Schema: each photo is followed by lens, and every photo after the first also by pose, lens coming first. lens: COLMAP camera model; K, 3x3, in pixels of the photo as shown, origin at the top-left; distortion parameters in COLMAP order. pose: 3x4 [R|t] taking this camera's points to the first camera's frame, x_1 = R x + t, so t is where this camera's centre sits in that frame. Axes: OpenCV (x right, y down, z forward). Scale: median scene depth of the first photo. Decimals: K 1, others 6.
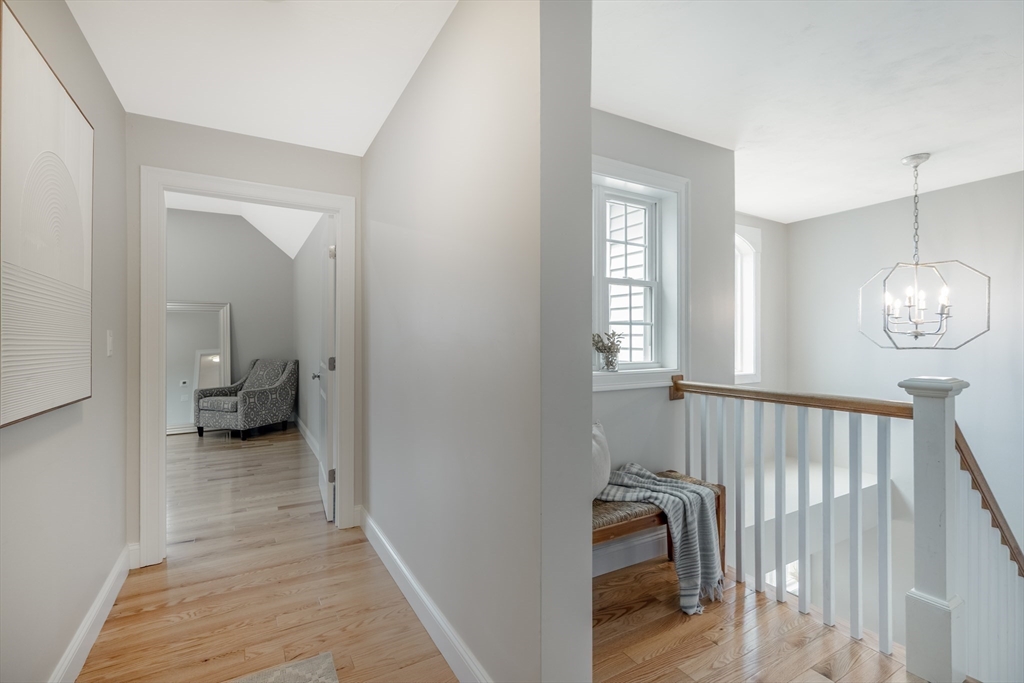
lens RADIAL K [[468.3, 0, 516.6], [0, 468.3, 342.4], [0, 0, 1]] dist [0.004495, 0.000817]
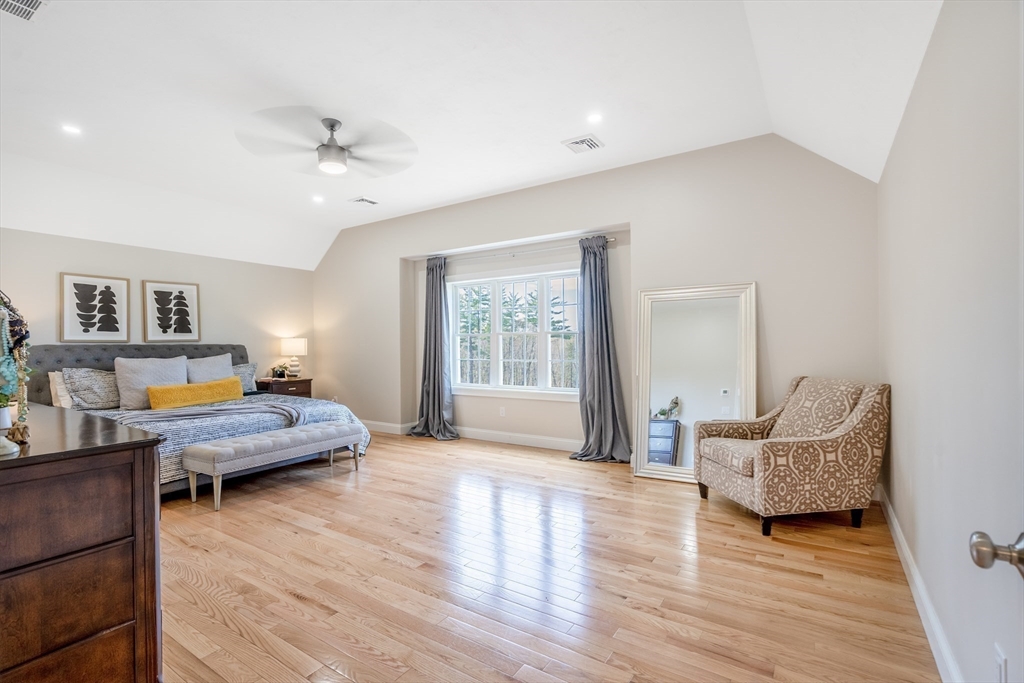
lens RADIAL K [[468.3, 0, 514.7], [0, 468.3, 338.7], [0, 0, 1]] dist [0.004495, 0.000817]
pose [[0.426994, 0.007515, -0.904223, -0.212512], [0.001499, 0.999958, 0.009019, -0.013602], [0.904253, -0.005206, 0.426965, 0.484920]]
